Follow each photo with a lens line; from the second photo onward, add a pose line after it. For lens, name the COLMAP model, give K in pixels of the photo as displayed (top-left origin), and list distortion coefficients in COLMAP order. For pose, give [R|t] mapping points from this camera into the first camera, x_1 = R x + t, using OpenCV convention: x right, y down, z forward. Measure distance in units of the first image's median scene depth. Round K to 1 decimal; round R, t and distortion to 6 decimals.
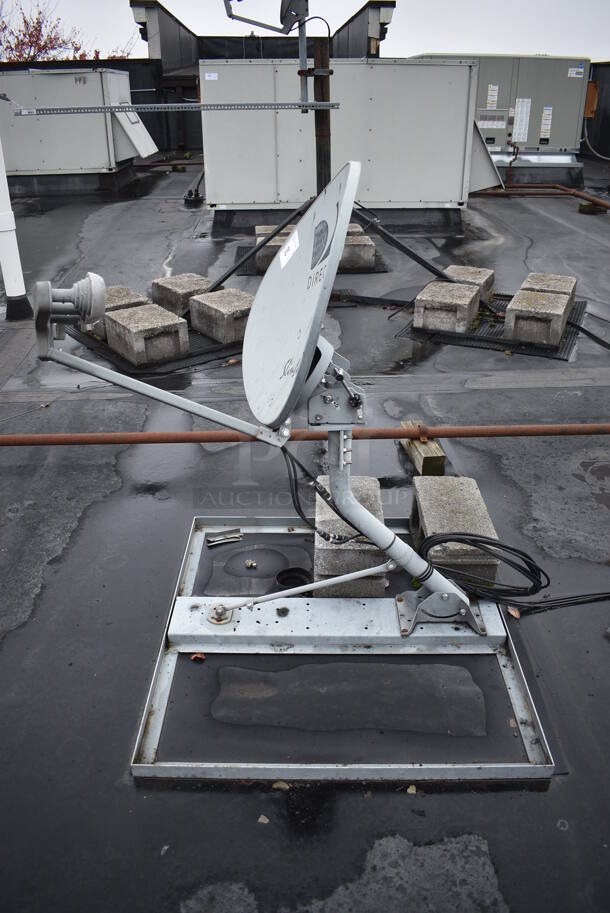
lens RADIAL K [[699.5, 0, 305.5], [0, 699.5, 501.7], [0, 0, 1]] dist [-0.092400, 0.002540]
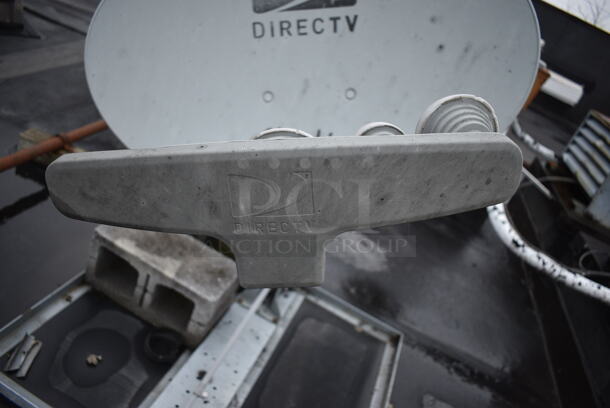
lens RADIAL K [[467.4, 0, 305.0], [0, 467.4, 204.0], [0, 0, 1]] dist [-0.092400, 0.002540]
pose [[0.300857, -0.372961, 0.877716, -0.481488], [0.143027, 0.927593, 0.345129, -0.279190], [-0.942883, 0.021703, 0.332416, 0.669926]]
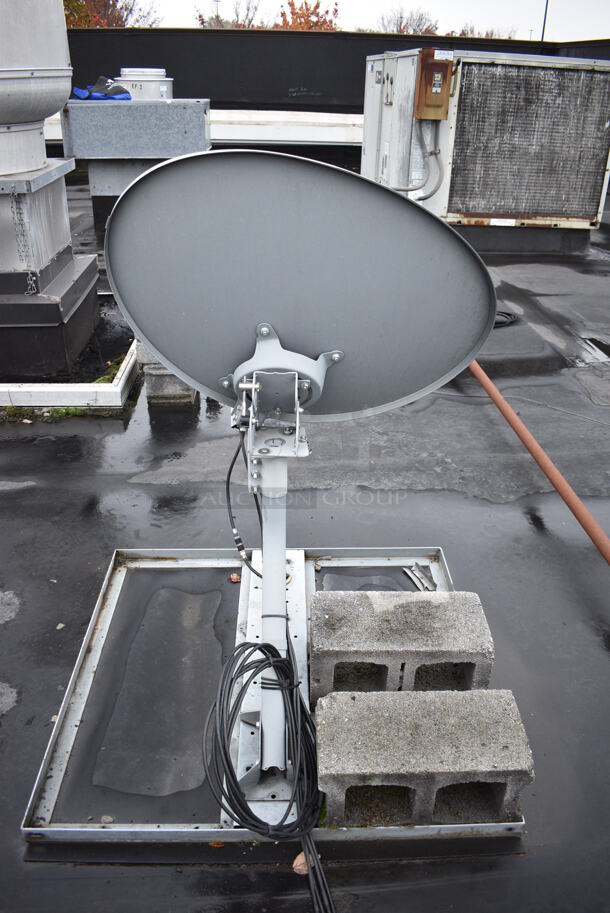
lens RADIAL K [[706.5, 0, 305.0], [0, 706.5, 456.5], [0, 0, 1]] dist [-0.093133, 0.009600]
pose [[0.028937, 0.484426, -0.874353, 0.736635], [-0.532810, 0.747570, 0.396550, -0.427750], [0.845740, 0.454389, 0.279739, 0.674135]]
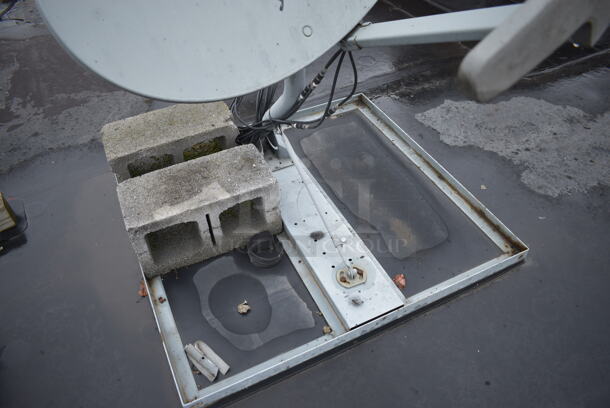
lens RADIAL K [[472.0, 0, 305.0], [0, 472.0, 204.0], [0, 0, 1]] dist [-0.093133, 0.009600]
pose [[-0.441021, -0.621390, 0.647591, -0.465291], [0.488299, 0.439284, 0.754051, -0.414810], [-0.753037, 0.648771, 0.109690, 0.937425]]
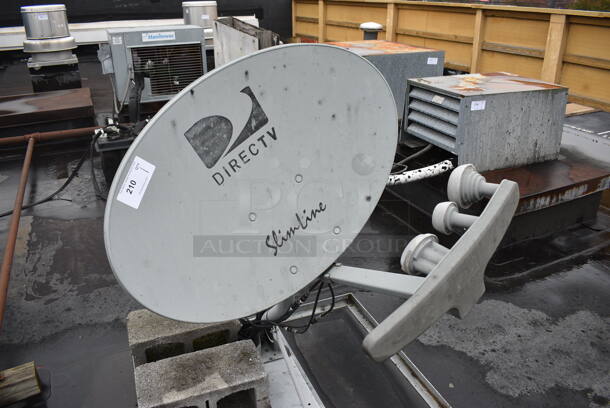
lens RADIAL K [[472.0, 0, 305.0], [0, 472.0, 204.0], [0, 0, 1]] dist [-0.093133, 0.009600]
pose [[-0.395931, -0.383002, 0.834594, -0.570065], [0.472885, 0.694049, 0.542841, -0.548114], [-0.787159, 0.609595, -0.093680, 0.865532]]
